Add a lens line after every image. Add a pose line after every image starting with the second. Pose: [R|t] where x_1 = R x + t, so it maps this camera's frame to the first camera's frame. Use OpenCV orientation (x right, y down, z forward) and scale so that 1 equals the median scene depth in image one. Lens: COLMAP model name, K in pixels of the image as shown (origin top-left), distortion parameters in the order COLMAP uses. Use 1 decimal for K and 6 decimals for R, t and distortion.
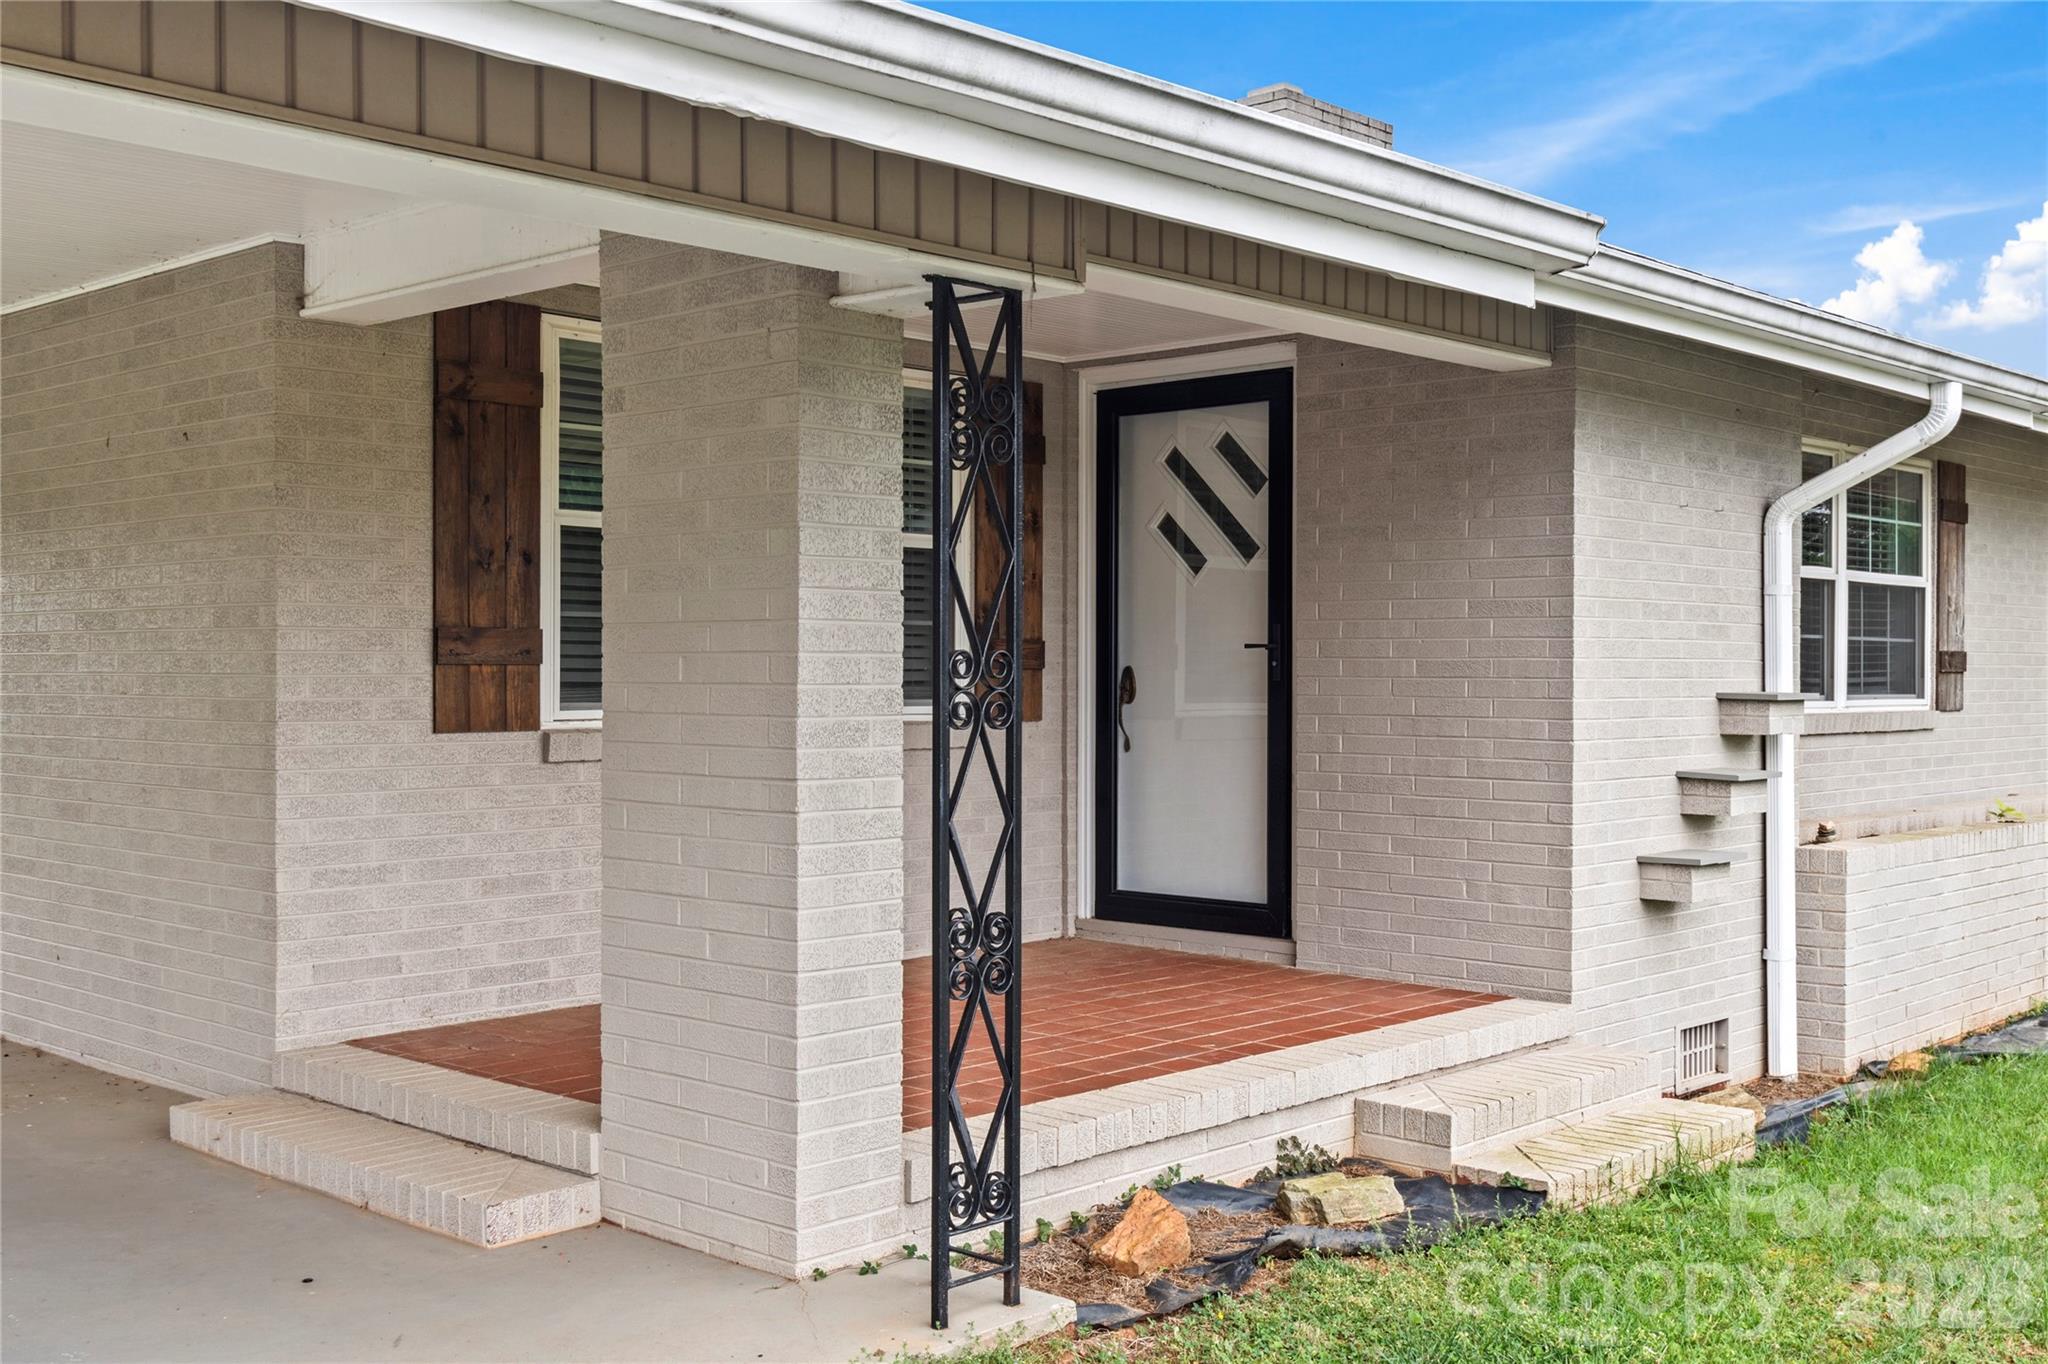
lens RADIAL K [[2117.3, 0, 1068.2], [0, 2117.3, 680.1], [0, 0, 1]] dist [0.005768, 0.005646]
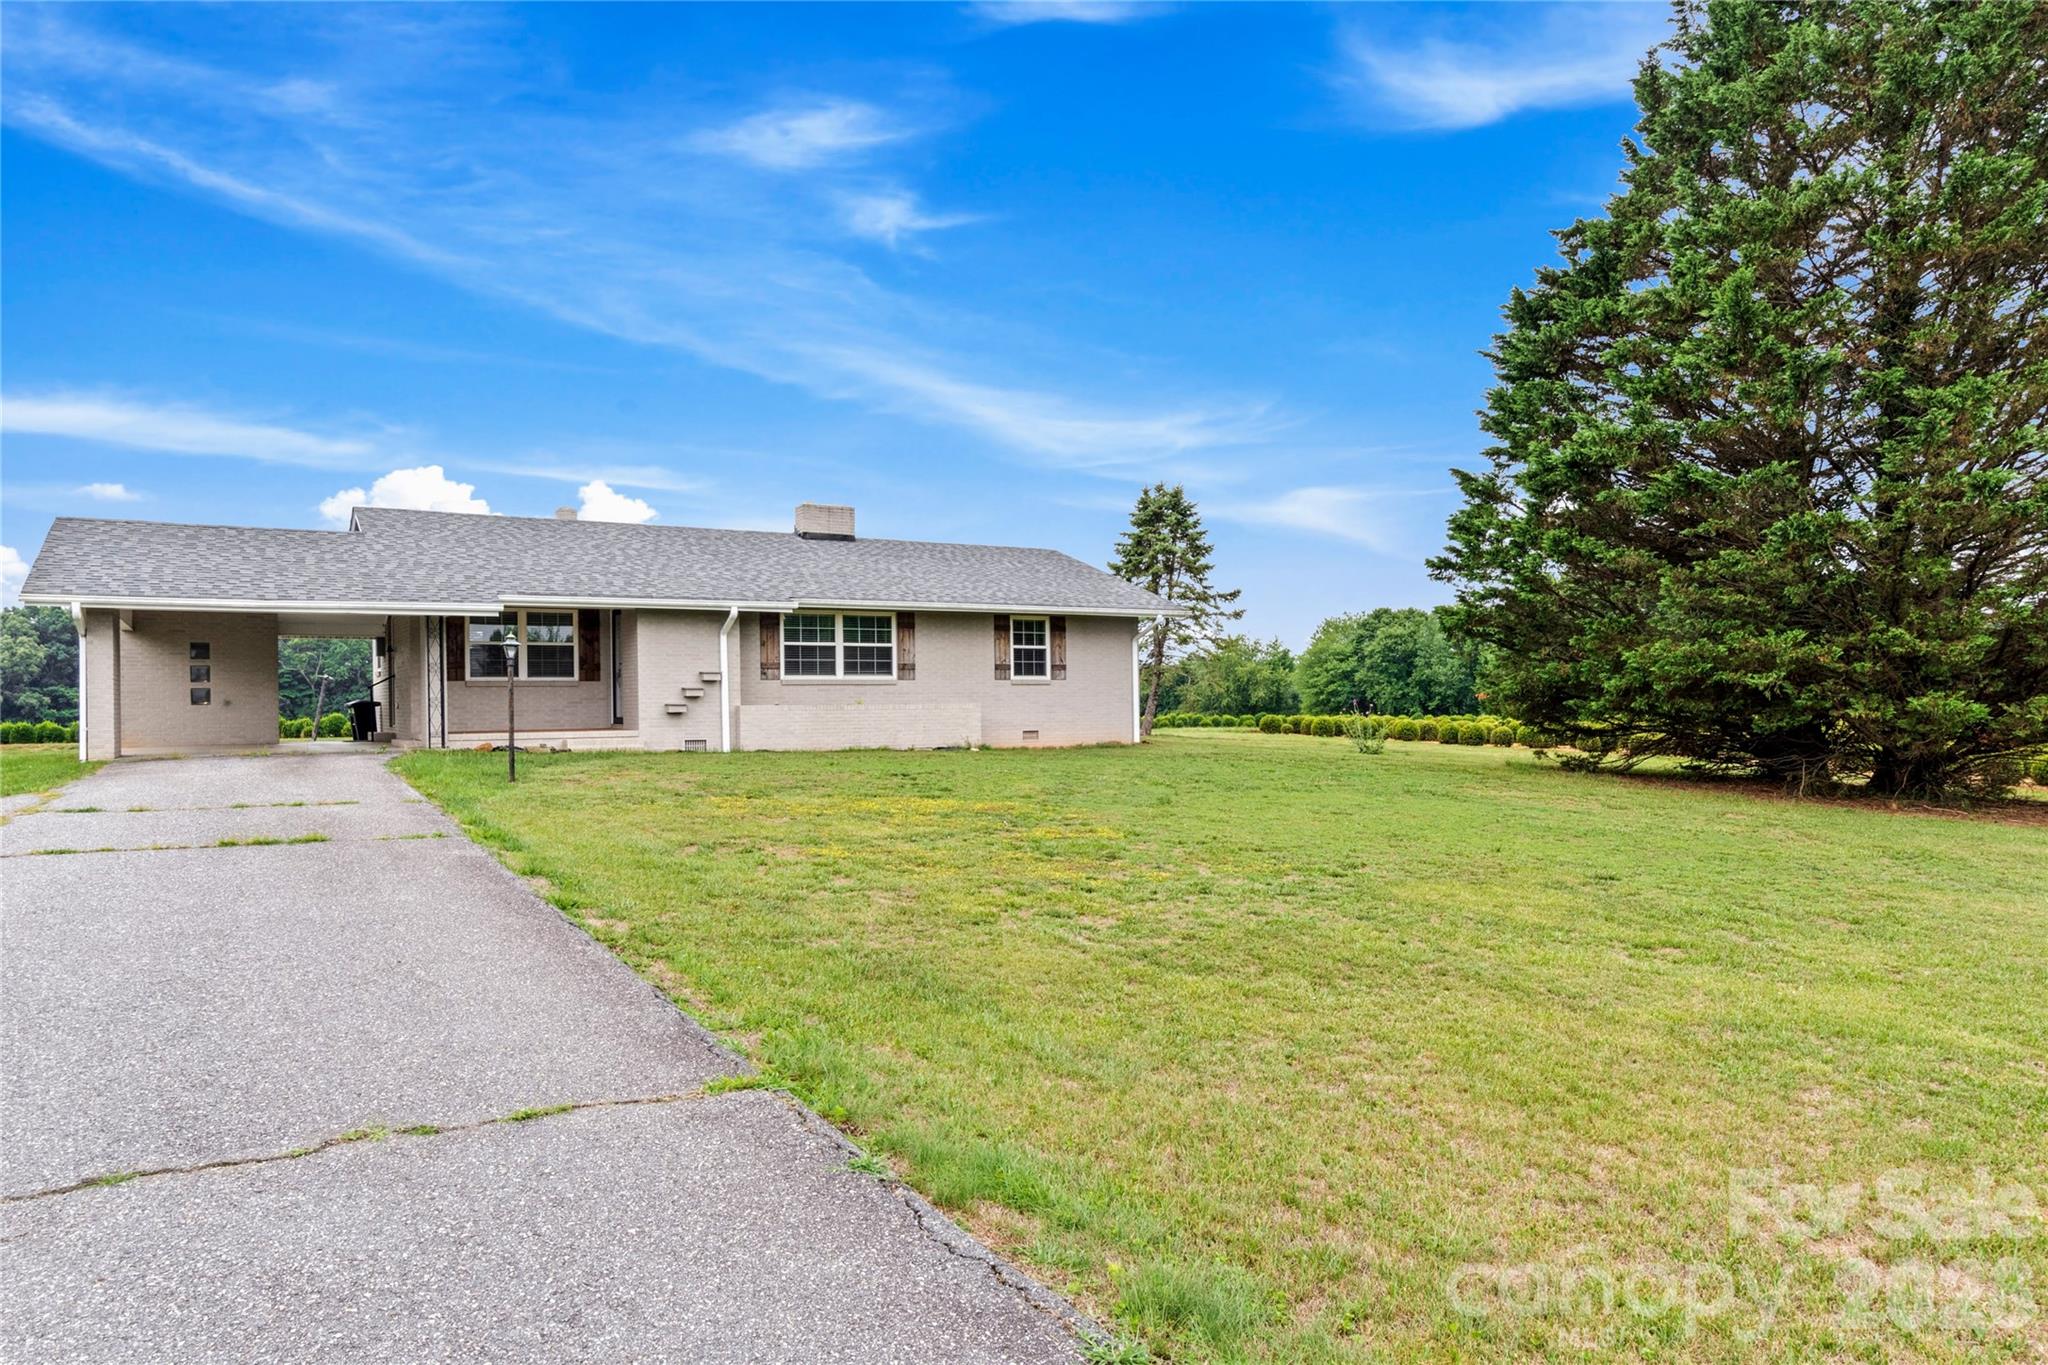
lens RADIAL K [[1345.6, 0, 1068.4], [0, 1345.6, 670.1], [0, 0, 1]] dist [-0.004227, 0.000840]
pose [[0.964394, -0.017512, -0.263888, 1.980951], [0.010757, 0.999577, -0.027023, 0.096930], [0.264250, 0.023223, 0.964175, -1.783722]]
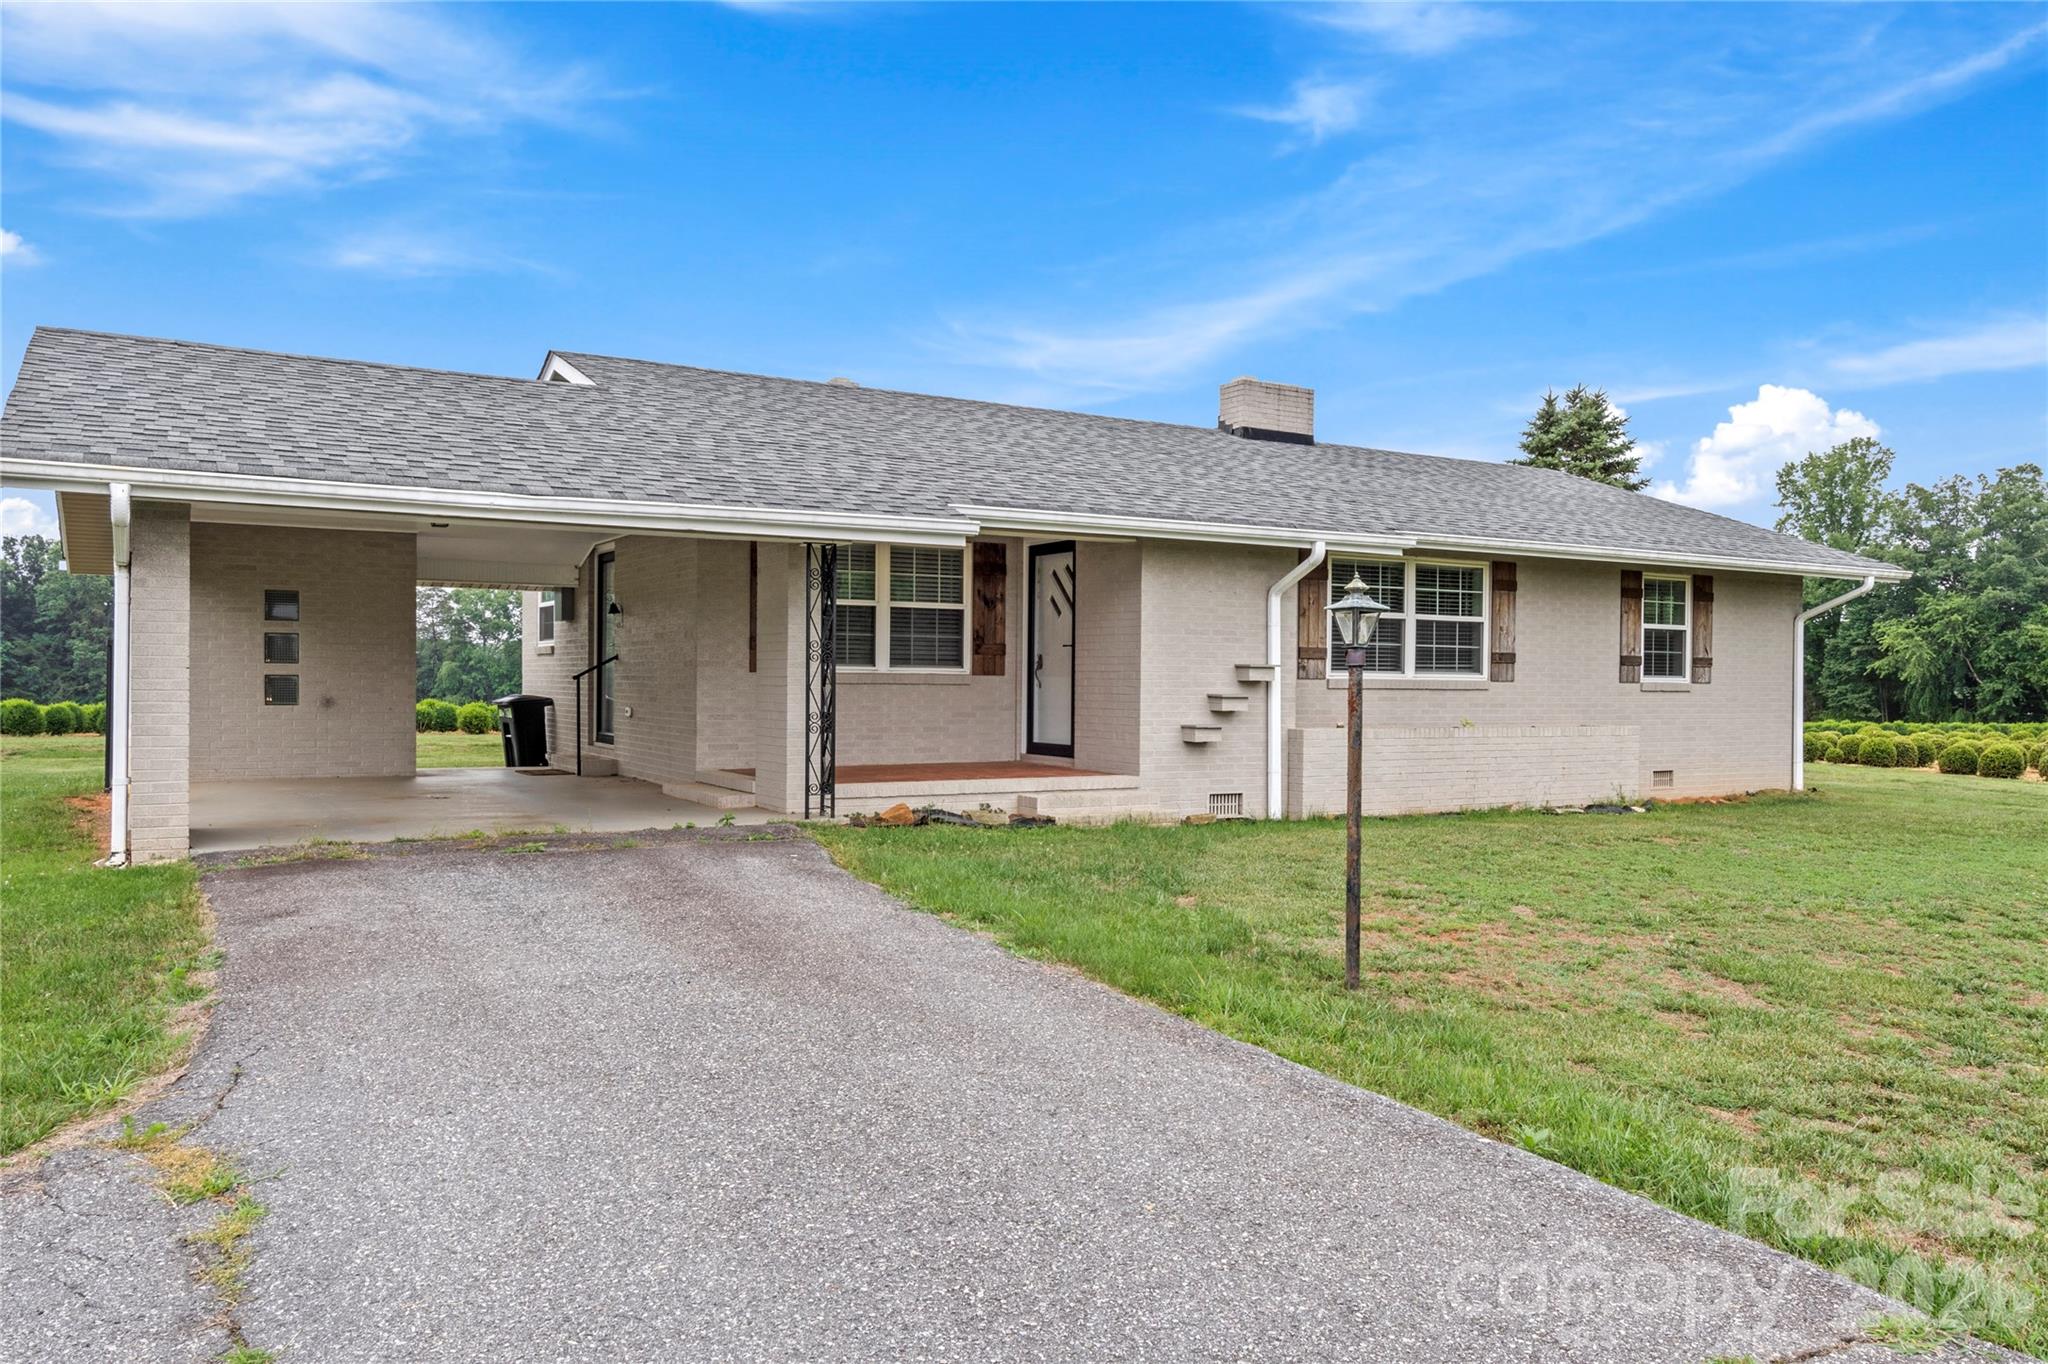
lens RADIAL K [[1513.2, 0, 1065.5], [0, 1513.2, 703.5], [0, 0, 1]] dist [-0.033371, 0.043586]
pose [[0.960826, 0.012366, -0.276878, 0.630971], [-0.009408, 0.999884, 0.012009, 0.034013], [0.276994, -0.008933, 0.960830, -0.823133]]
